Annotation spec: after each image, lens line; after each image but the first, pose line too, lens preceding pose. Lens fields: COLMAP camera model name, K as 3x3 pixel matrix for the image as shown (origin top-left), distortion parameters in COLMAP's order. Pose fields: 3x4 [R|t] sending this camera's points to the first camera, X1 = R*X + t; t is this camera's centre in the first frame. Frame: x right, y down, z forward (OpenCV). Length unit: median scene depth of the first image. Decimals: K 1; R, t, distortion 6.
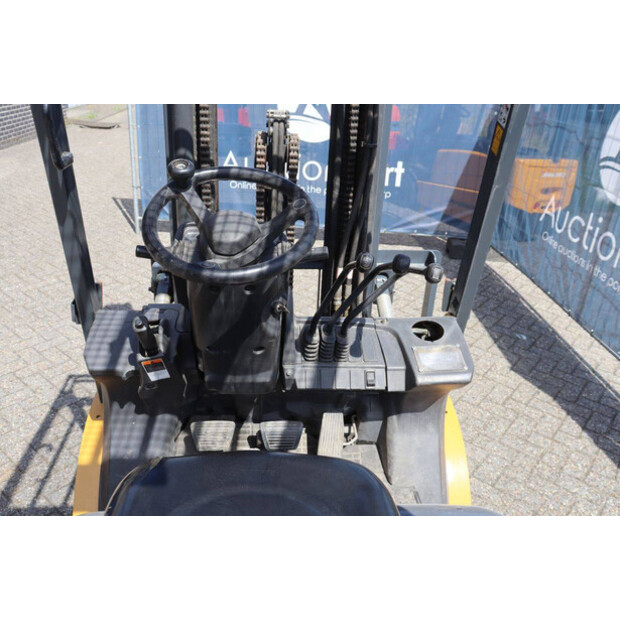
lens RADIAL K [[537.5, 0, 318.1], [0, 537.5, 310.4], [0, 0, 1]] dist [-0.130741, 0.103716]
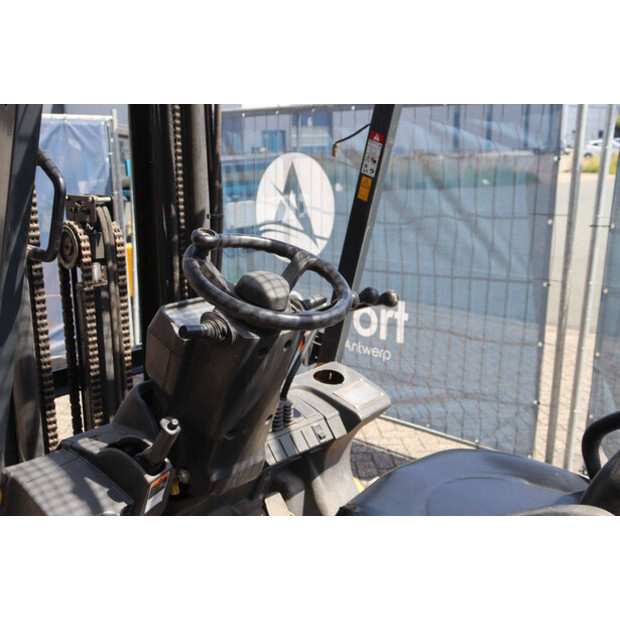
lens RADIAL K [[672.1, 0, 310.8], [0, 672.1, 313.6], [0, 0, 1]] dist [-0.022036, 0.000000]
pose [[0.730695, -0.206438, 0.650744, -0.592066], [0.333808, 0.939509, -0.076775, 0.009718], [-0.595531, 0.273323, 0.755405, 0.010786]]
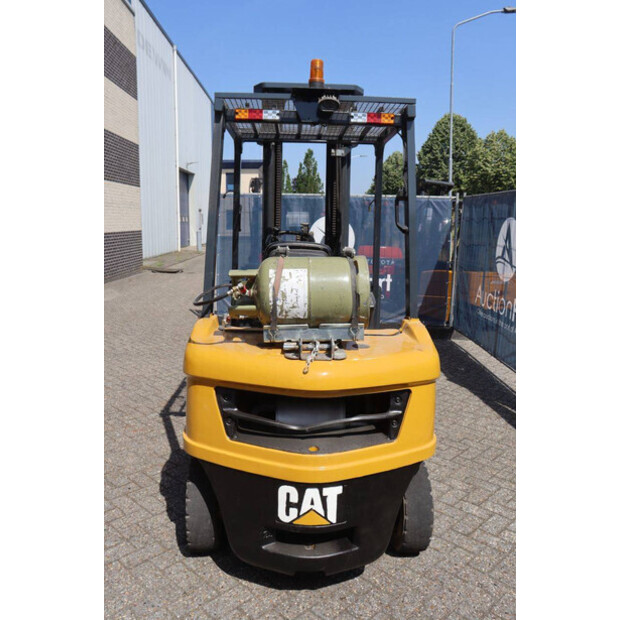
lens RADIAL K [[537.5, 0, 313.9], [0, 537.5, 304.2], [0, 0, 1]] dist [-0.130741, 0.103716]
pose [[0.997524, -0.014105, -0.068894, 0.146942], [-0.006739, 0.955998, -0.293296, 0.803341], [0.069999, 0.293034, 0.953536, -1.431121]]
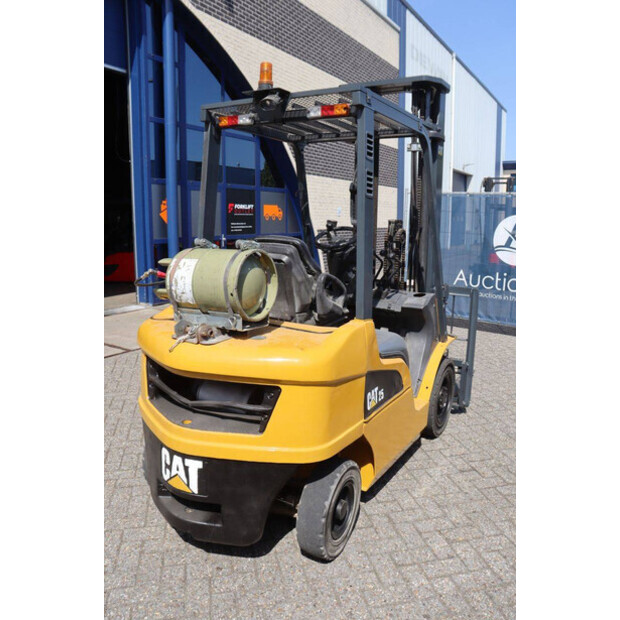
lens RADIAL K [[507.8, 0, 315.6], [0, 507.8, 306.5], [0, 0, 1]] dist [-0.142018, 0.121355]
pose [[0.805194, 0.079903, -0.587604, 1.136120], [-0.245182, 0.947079, -0.207188, 0.653778], [0.539952, 0.310897, 0.782173, -1.043724]]
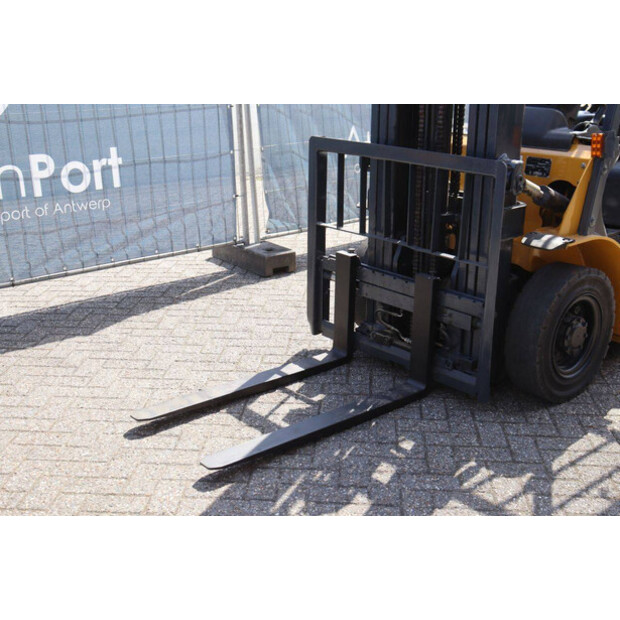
lens RADIAL K [[811.8, 0, 312.9], [0, 811.8, 299.7], [0, 0, 1]] dist [0.060238, 0.000000]
pose [[-0.579623, -0.306808, 0.754921, -1.705255], [0.323866, 0.763371, 0.558905, -1.155387], [-0.747761, 0.568448, -0.343103, 2.472582]]
